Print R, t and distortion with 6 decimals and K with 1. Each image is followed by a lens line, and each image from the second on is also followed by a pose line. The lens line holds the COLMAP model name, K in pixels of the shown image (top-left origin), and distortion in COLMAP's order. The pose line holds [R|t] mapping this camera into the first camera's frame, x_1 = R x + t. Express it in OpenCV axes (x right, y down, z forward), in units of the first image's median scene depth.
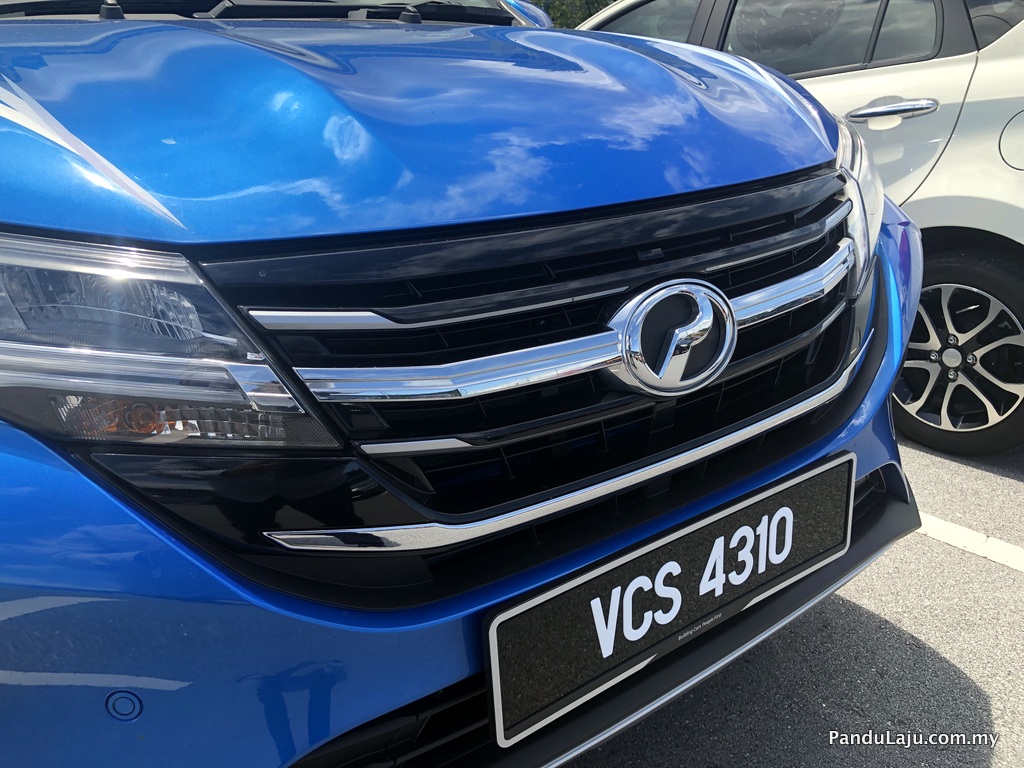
lens RADIAL K [[875.0, 0, 516.2], [0, 875.0, 410.7], [0, 0, 1]] dist [0.030519, 0.000415]
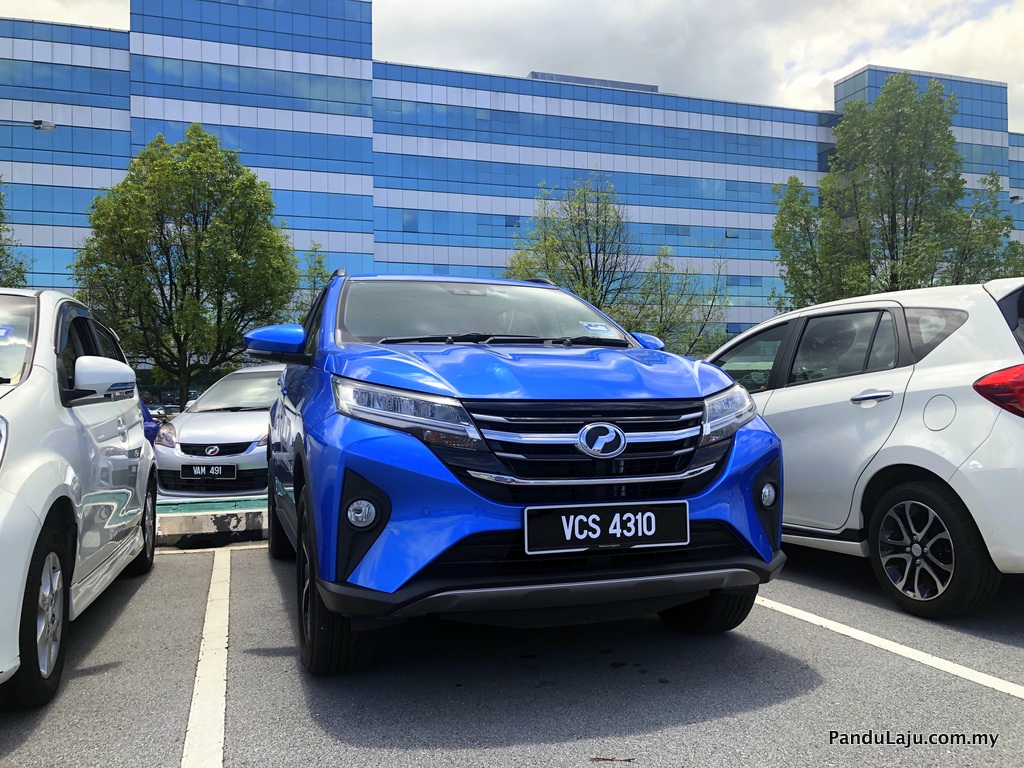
lens RADIAL K [[813.5, 0, 512.0], [0, 813.5, 384.0], [0, 0, 1]] dist [0.283565, 0.000240]
pose [[0.952559, 0.031823, -0.302687, 0.679189], [-0.136583, 0.933449, -0.331689, 0.665016], [0.271988, 0.357295, 0.893512, -1.589889]]
